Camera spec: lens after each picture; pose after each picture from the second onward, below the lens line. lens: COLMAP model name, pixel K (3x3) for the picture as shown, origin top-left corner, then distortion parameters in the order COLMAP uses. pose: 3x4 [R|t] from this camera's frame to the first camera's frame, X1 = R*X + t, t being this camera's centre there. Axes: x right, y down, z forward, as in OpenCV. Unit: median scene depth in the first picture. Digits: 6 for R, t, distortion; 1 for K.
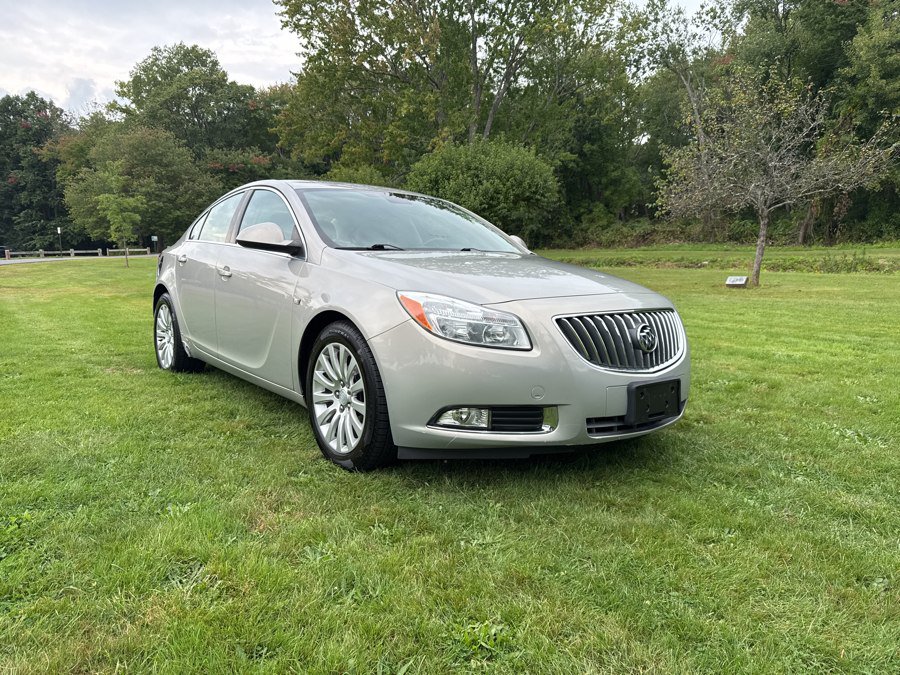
lens RADIAL K [[632.4, 0, 446.6], [0, 632.4, 337.8], [0, 0, 1]] dist [0.025304, -0.033572]
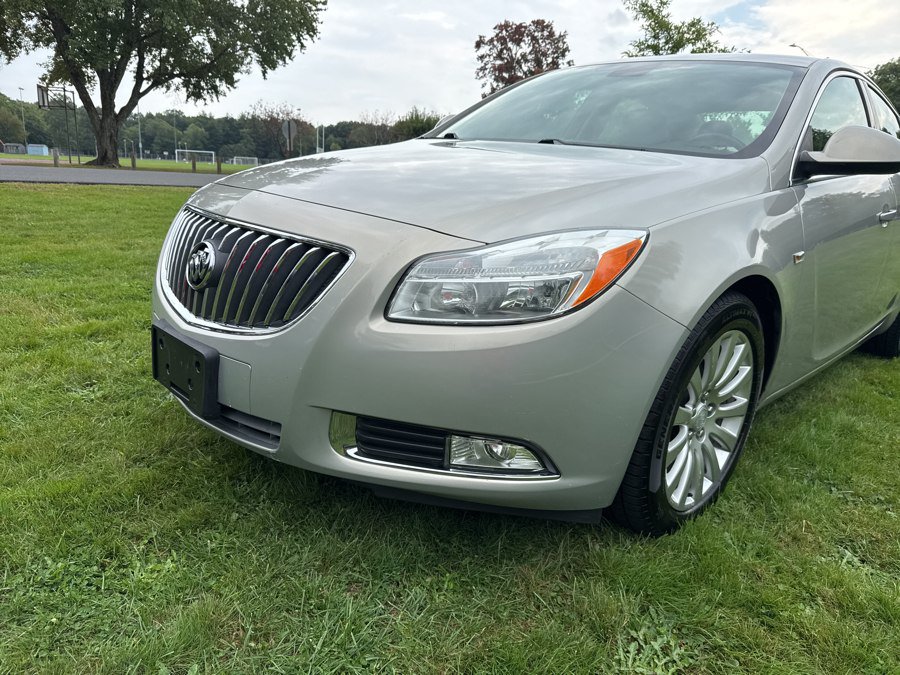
lens RADIAL K [[644.0, 0, 443.5], [0, 644.0, 341.2], [0, 0, 1]] dist [-0.020891, 0.007108]
pose [[0.123763, 0.275326, -0.953351, 0.493133], [-0.195450, 0.948681, 0.248605, -0.065237], [0.972873, 0.155565, 0.171224, 0.601058]]
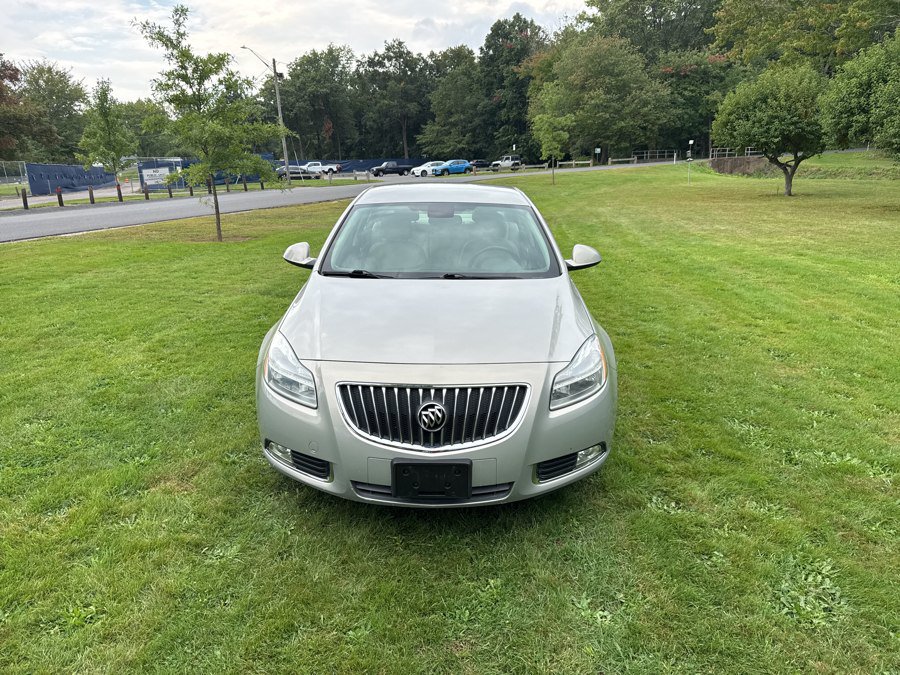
lens RADIAL K [[641.0, 0, 446.1], [0, 641.0, 337.8], [0, 0, 1]] dist [0.017219, -0.026400]
pose [[0.780385, 0.154215, -0.605984, 0.488505], [-0.069050, 0.984437, 0.161604, -0.150154], [0.621475, -0.084270, 0.778889, 0.132825]]
